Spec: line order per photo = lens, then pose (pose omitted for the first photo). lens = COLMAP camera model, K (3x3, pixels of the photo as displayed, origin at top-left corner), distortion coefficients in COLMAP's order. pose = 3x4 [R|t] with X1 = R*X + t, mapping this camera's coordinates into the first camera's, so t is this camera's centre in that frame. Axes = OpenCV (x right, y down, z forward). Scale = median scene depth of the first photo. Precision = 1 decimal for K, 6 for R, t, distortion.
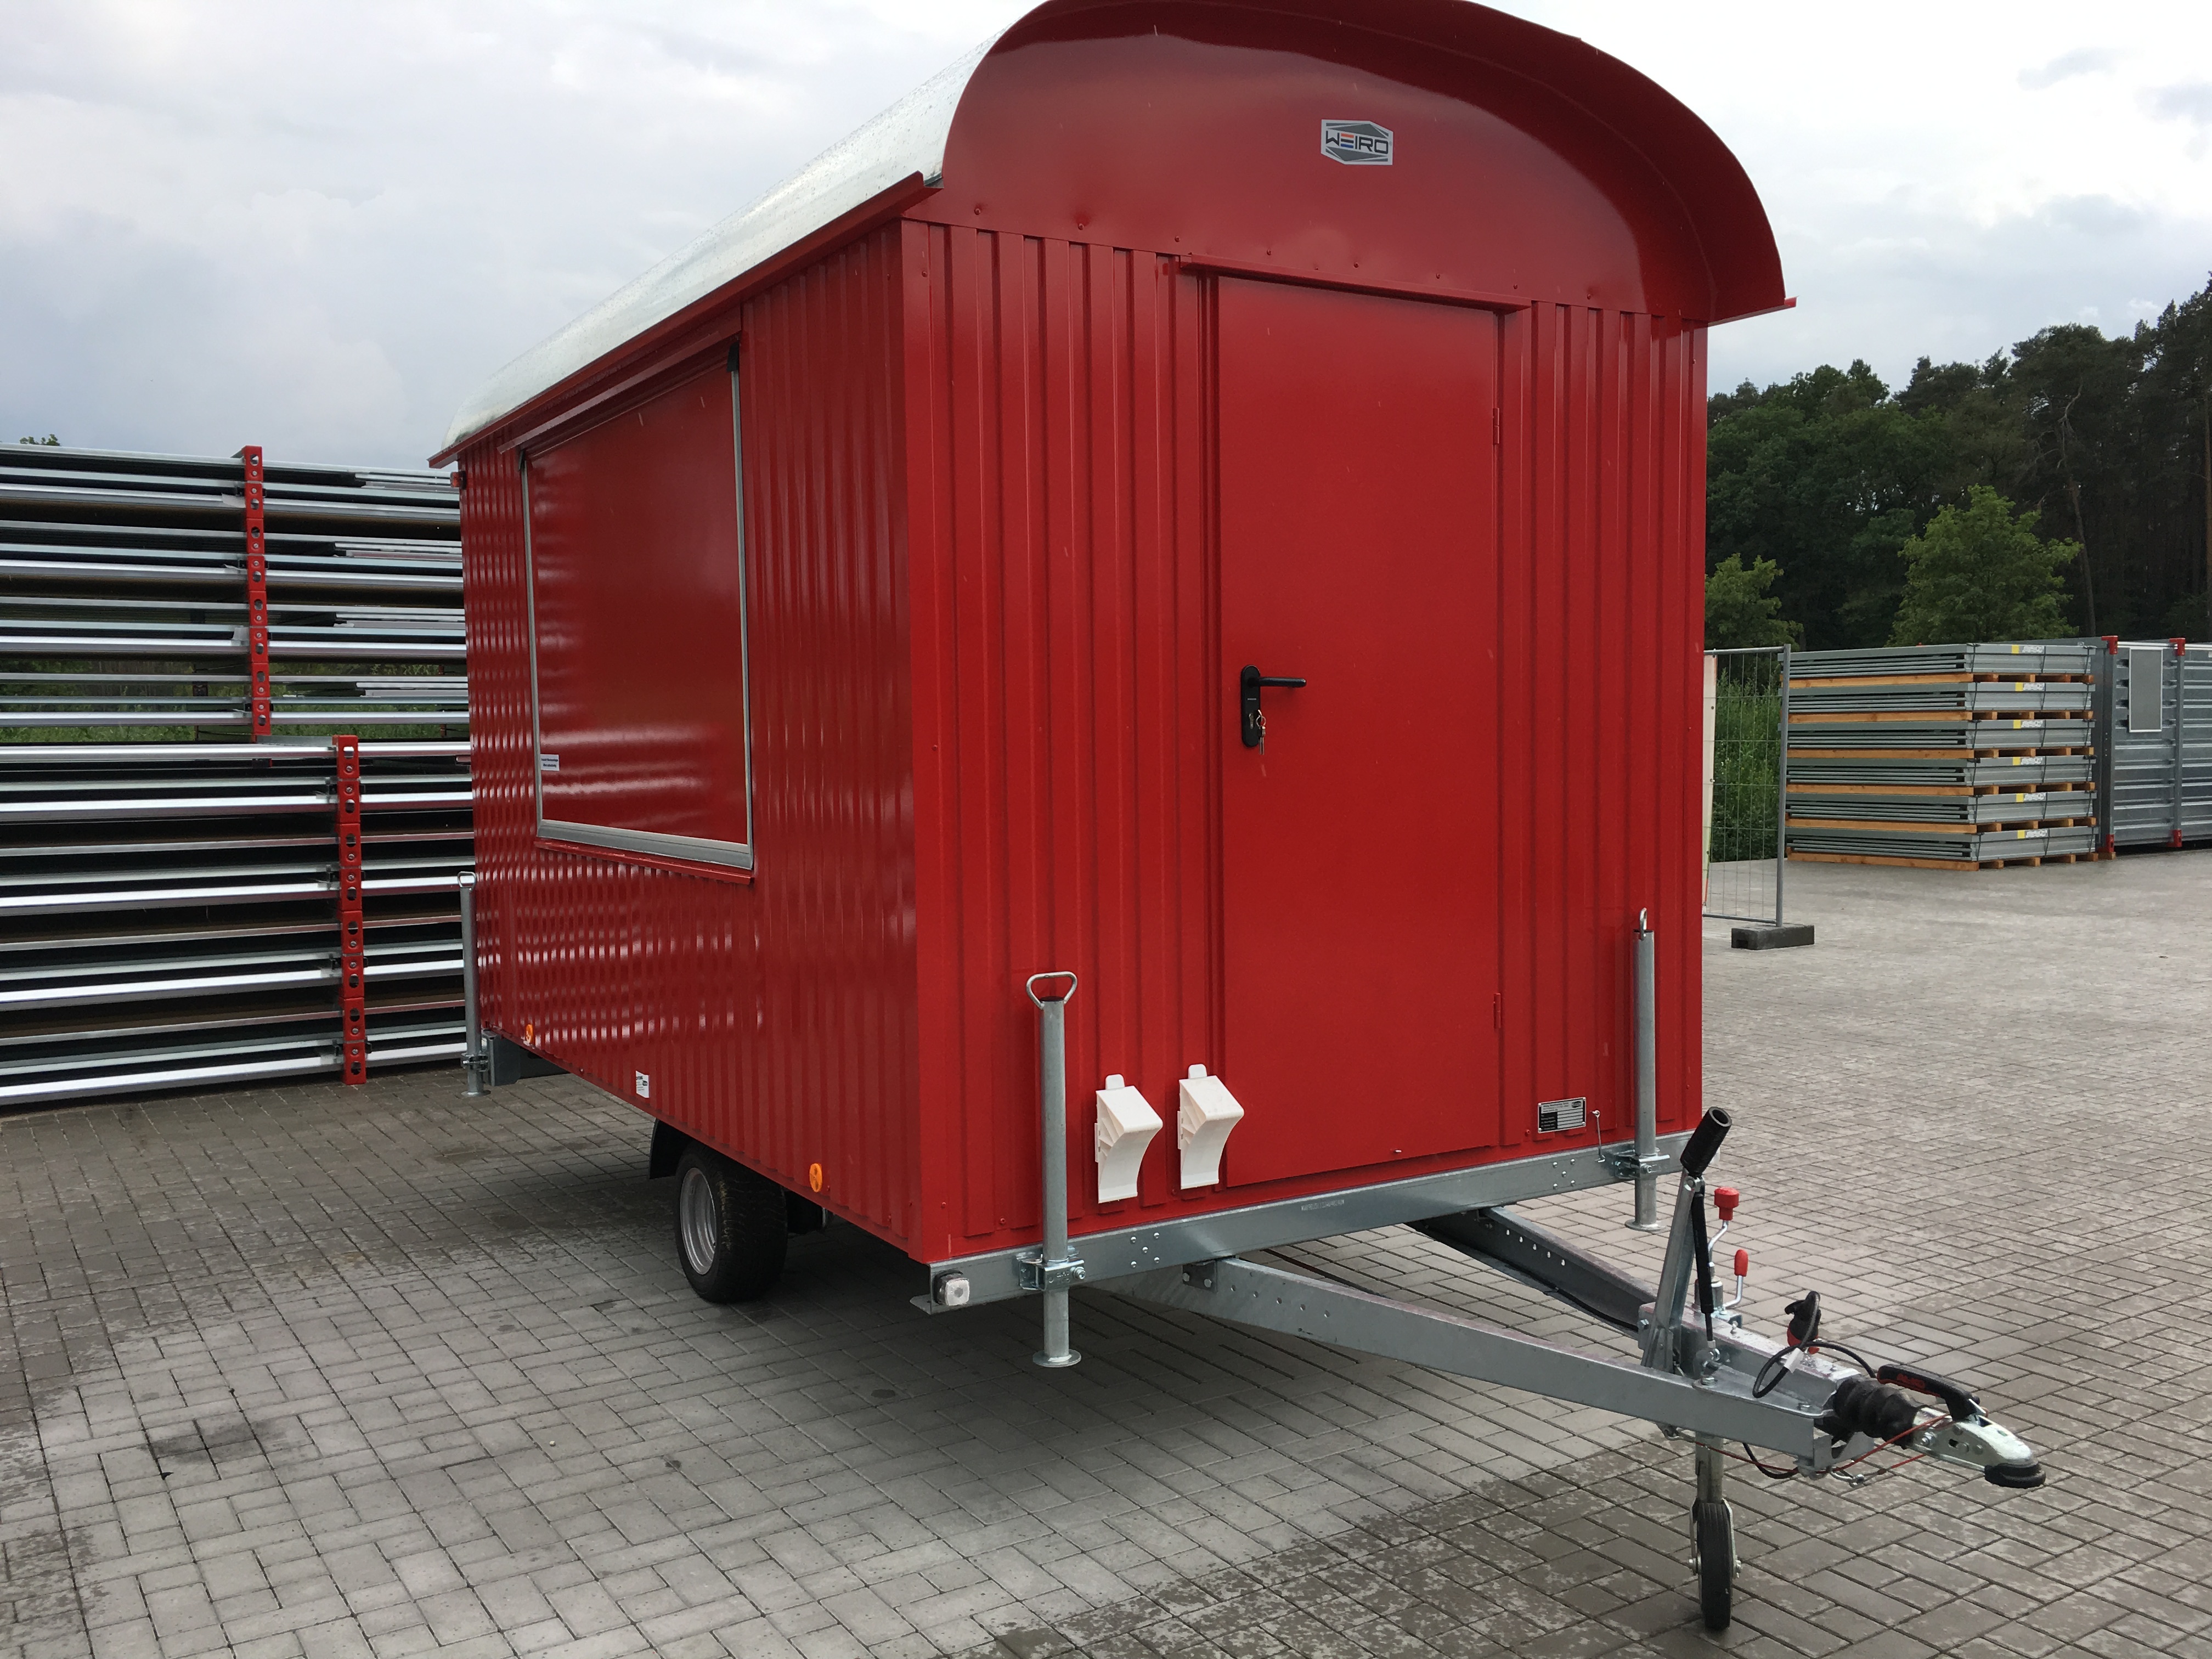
lens RADIAL K [[1889.3, 0, 1106.0], [0, 1889.3, 829.5], [0, 0, 1]] dist [0.108604, -0.152180]
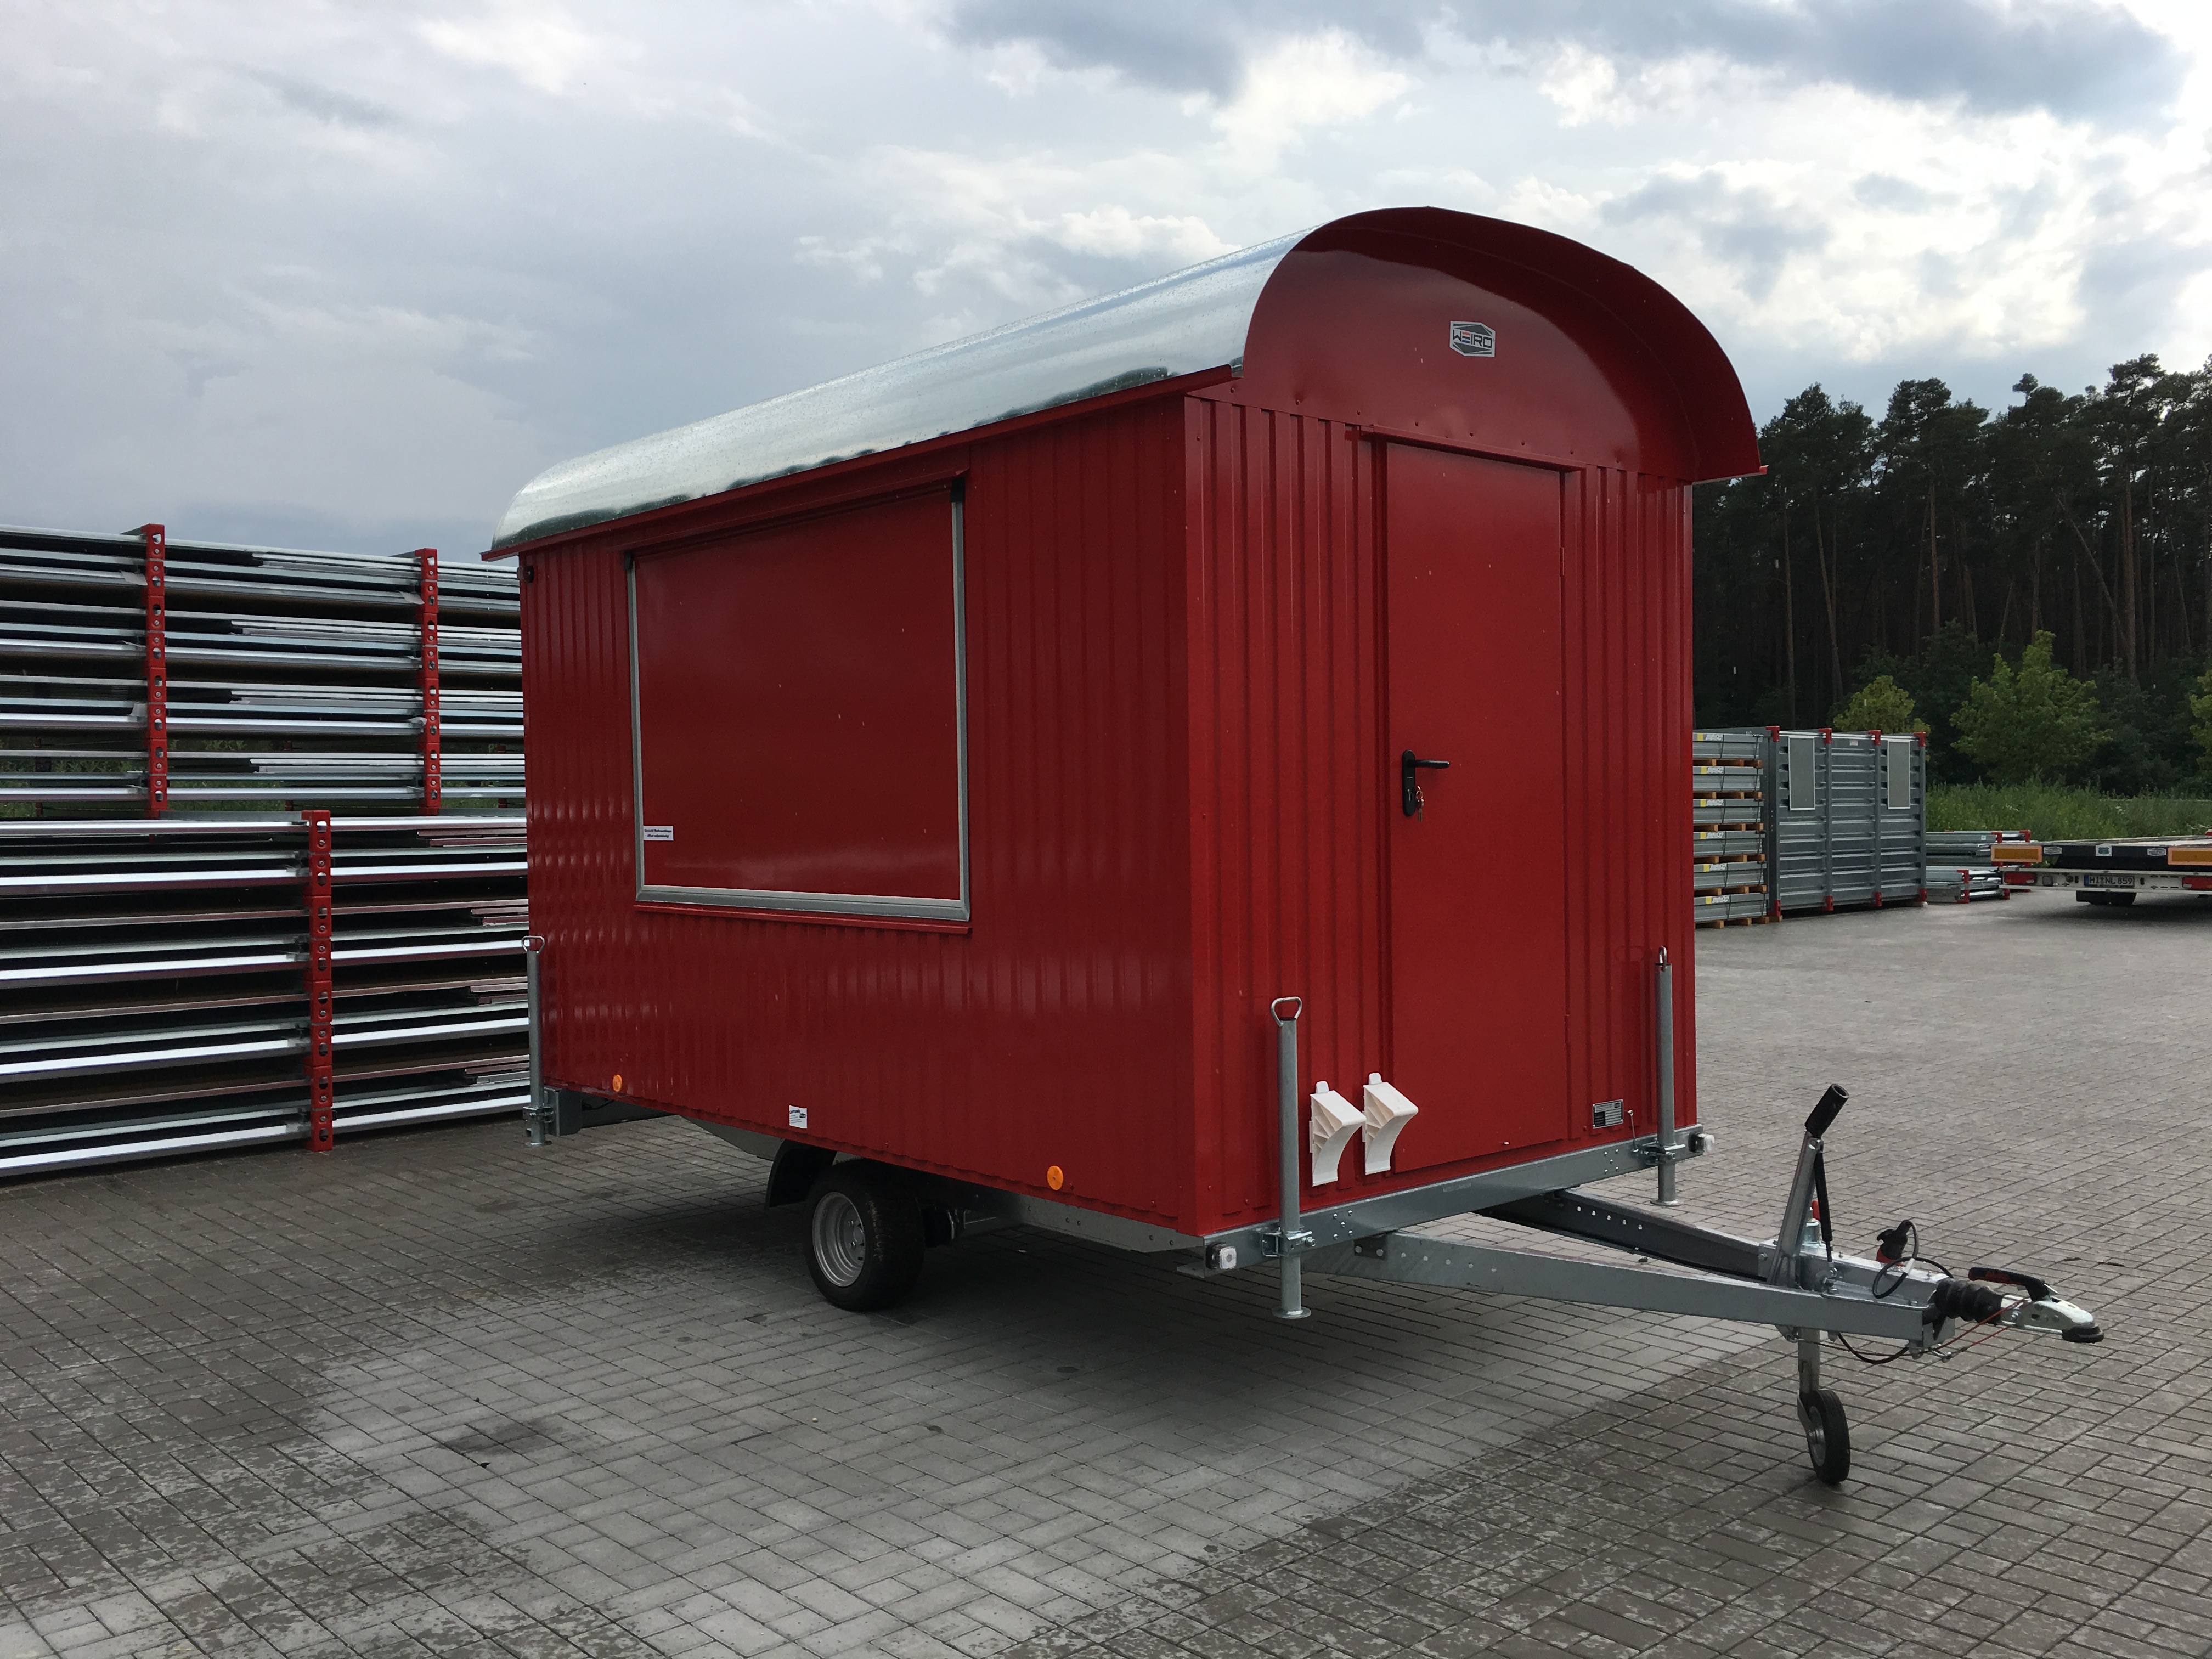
lens RADIAL K [[1889.3, 0, 1106.0], [0, 1889.3, 829.5], [0, 0, 1]] dist [0.108604, -0.152180]
pose [[0.983478, -0.001710, 0.181021, -0.305104], [0.009182, 0.999140, -0.040445, 0.012420], [-0.180796, 0.041439, 0.982647, -0.165488]]
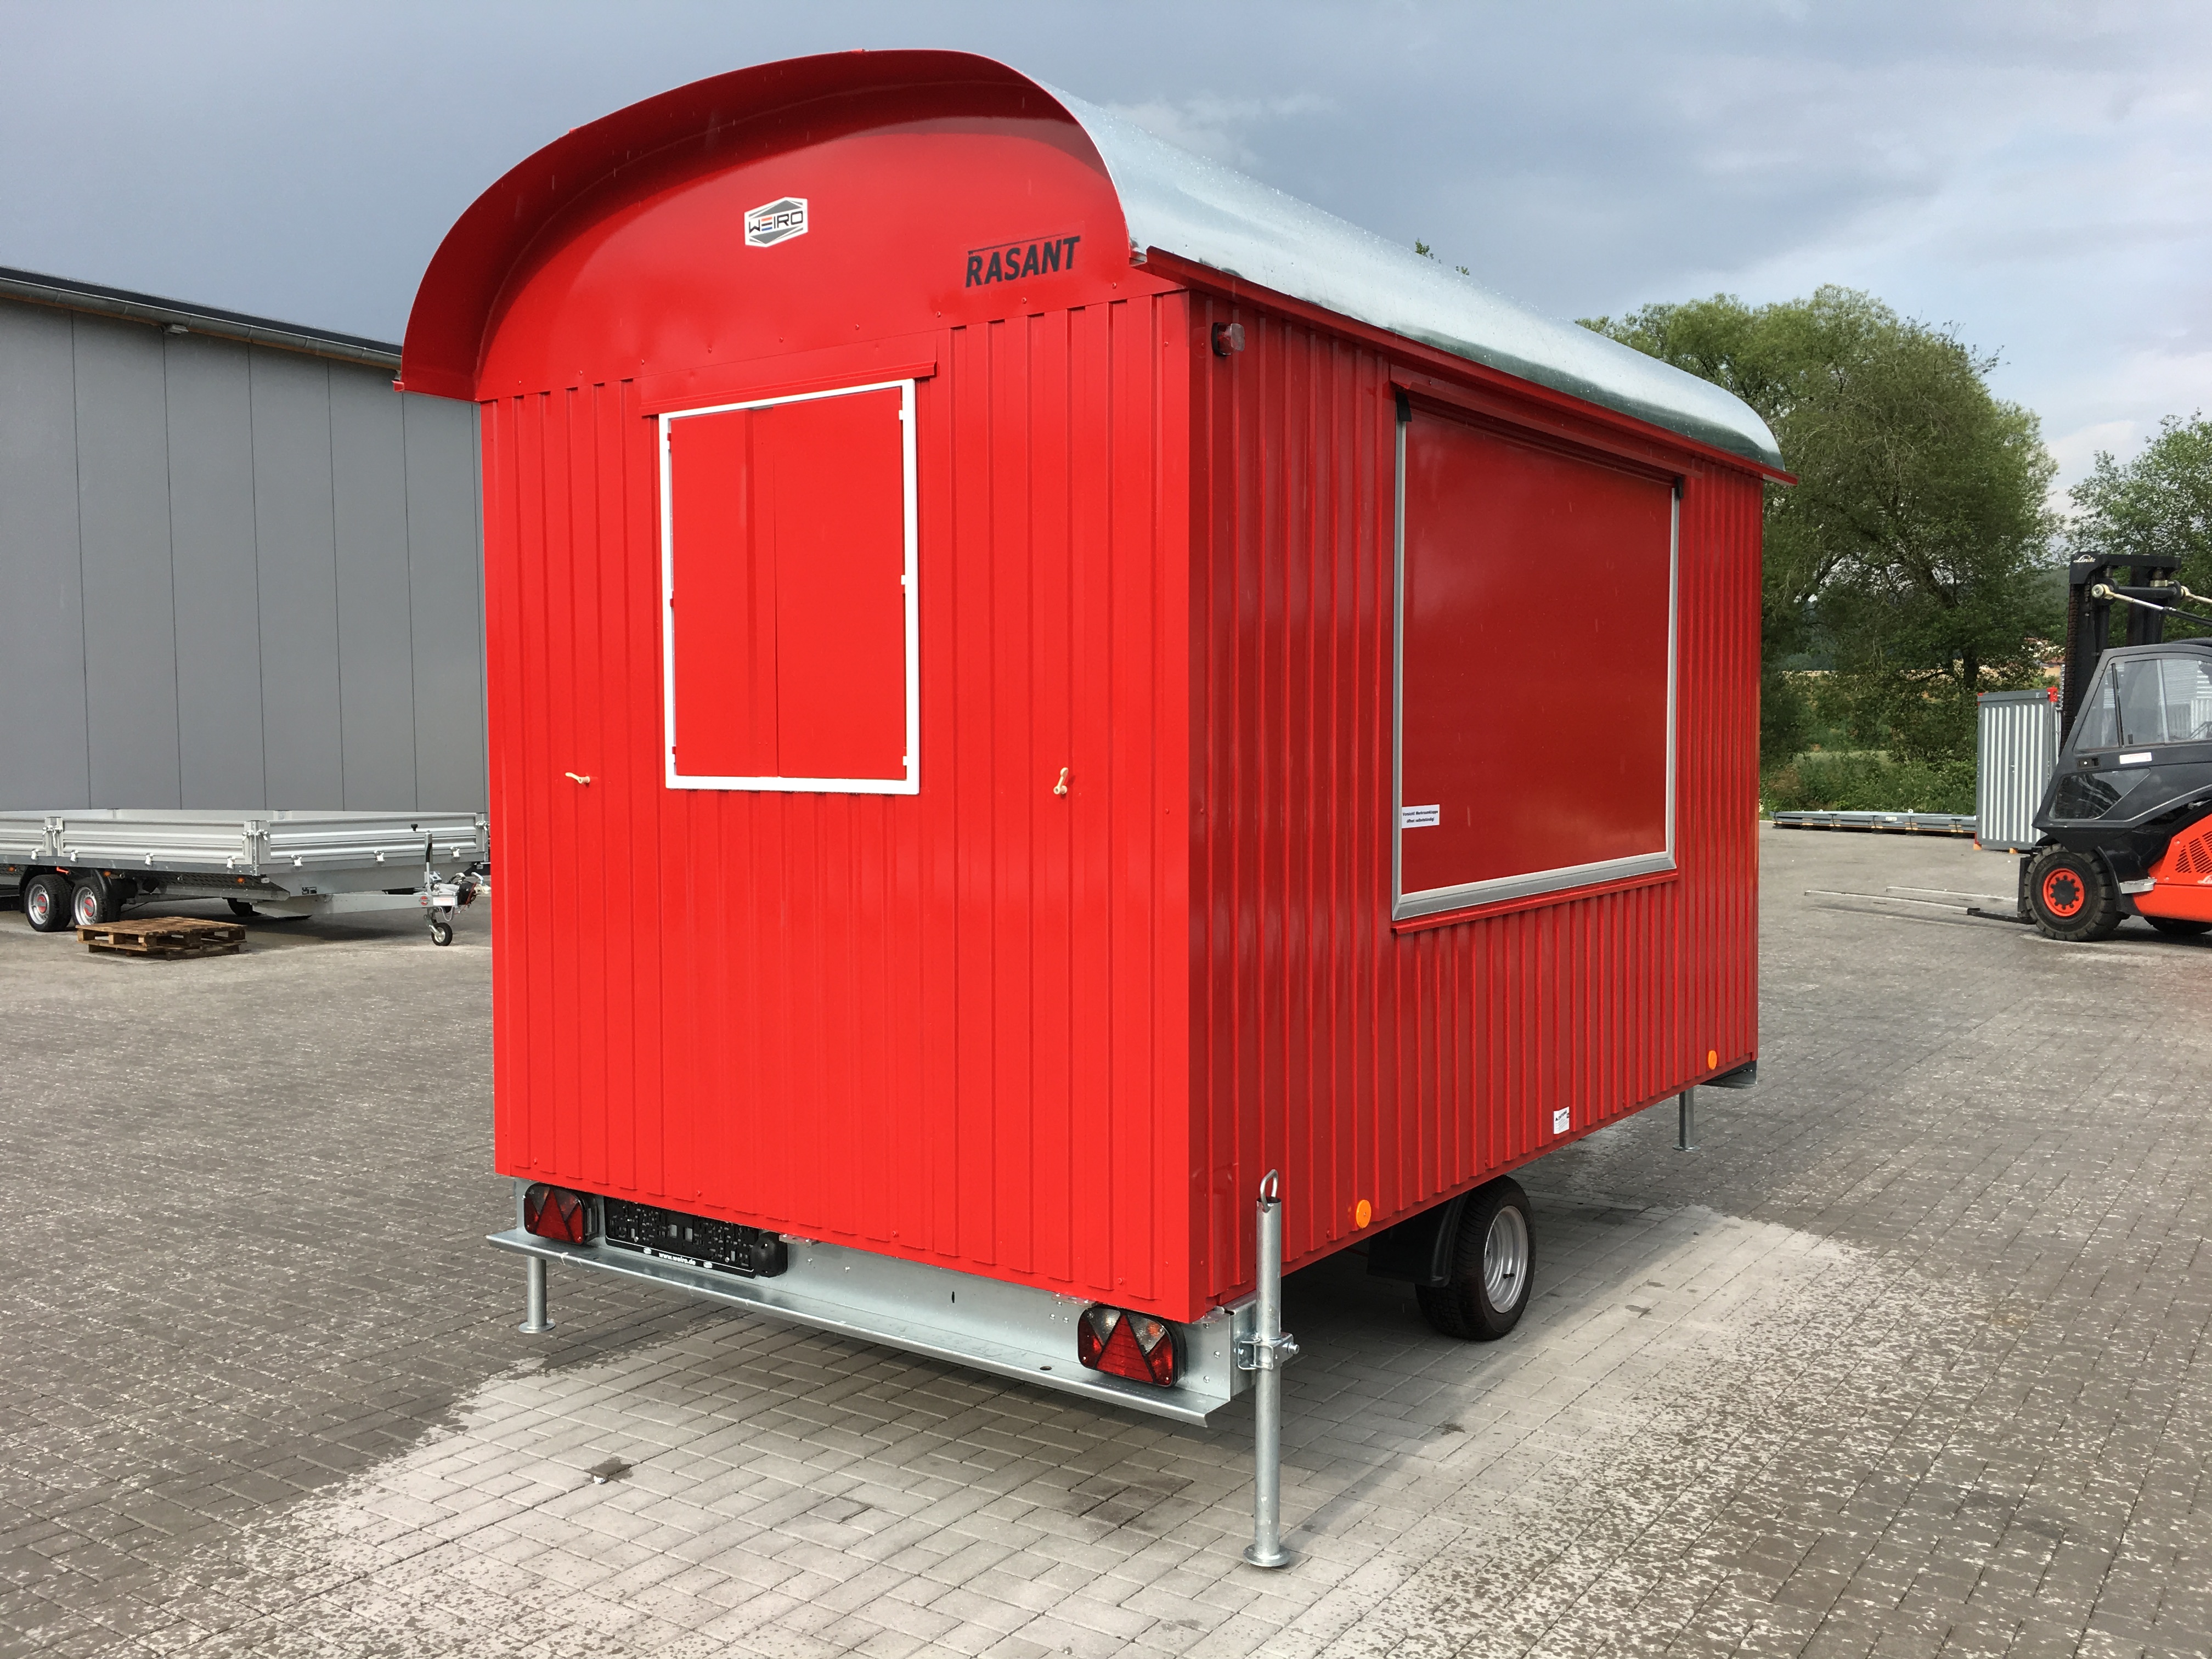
lens RADIAL K [[1889.3, 0, 1106.0], [0, 1889.3, 829.5], [0, 0, 1]] dist [0.108604, -0.152180]
pose [[-0.385990, -0.035920, 0.921803, -1.202156], [0.057081, 0.996397, 0.062729, -0.106675], [-0.920735, 0.076831, -0.382549, 1.769933]]
